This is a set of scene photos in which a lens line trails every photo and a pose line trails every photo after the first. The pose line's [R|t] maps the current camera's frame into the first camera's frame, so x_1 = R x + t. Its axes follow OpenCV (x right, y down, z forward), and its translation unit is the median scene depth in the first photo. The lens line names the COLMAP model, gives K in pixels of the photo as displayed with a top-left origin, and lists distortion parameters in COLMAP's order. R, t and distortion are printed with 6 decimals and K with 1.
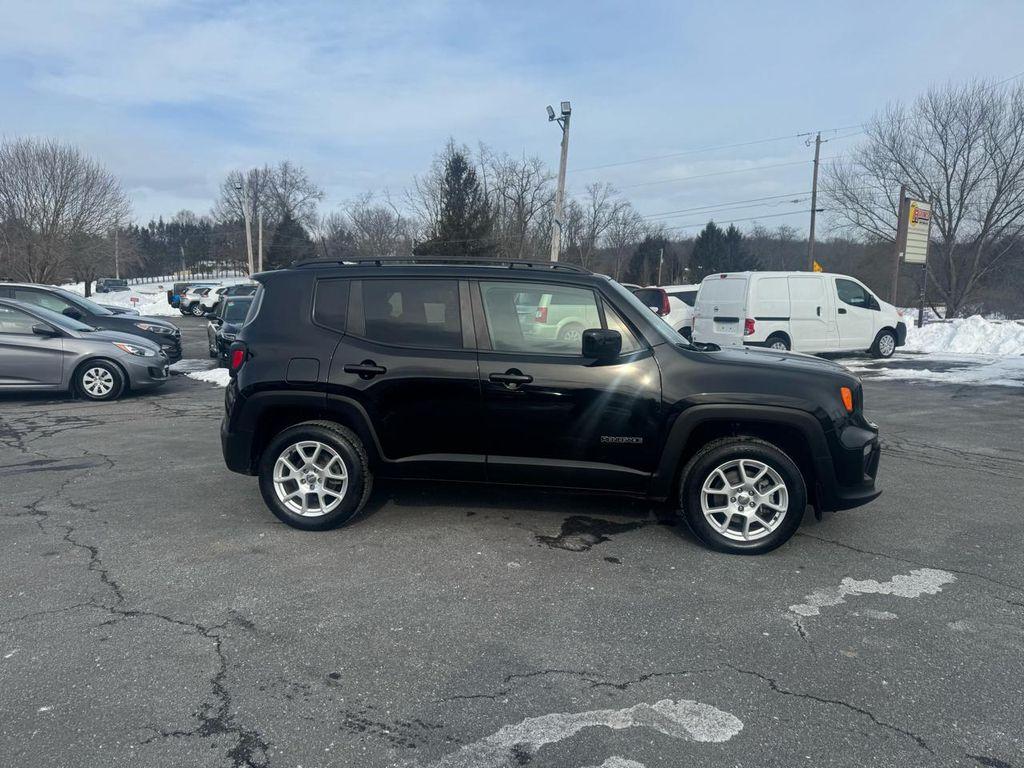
lens RADIAL K [[720.3, 0, 515.6], [0, 720.3, 380.4], [0, 0, 1]] dist [0.030483, -0.034476]
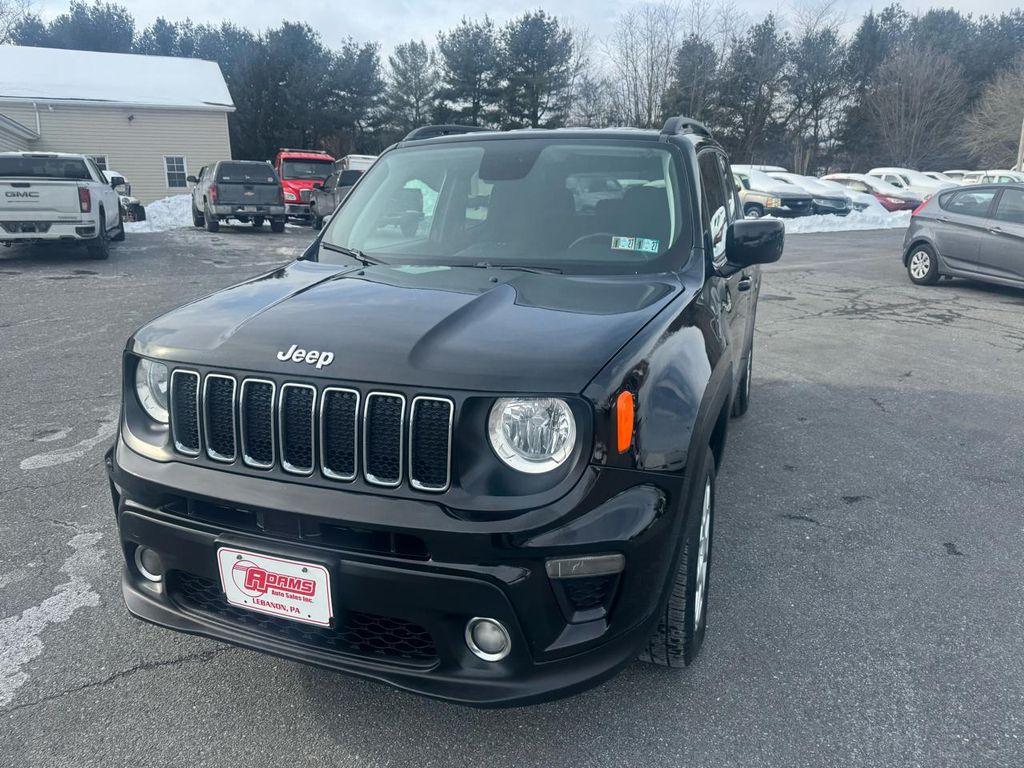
lens RADIAL K [[720.3, 0, 511.1], [0, 720.3, 378.4], [0, 0, 1]] dist [0.030483, -0.034476]
pose [[-0.234786, 0.240052, -0.941940, 0.579731], [-0.103979, 0.957265, 0.269875, -0.089085], [0.966470, 0.161305, -0.199792, 0.897999]]
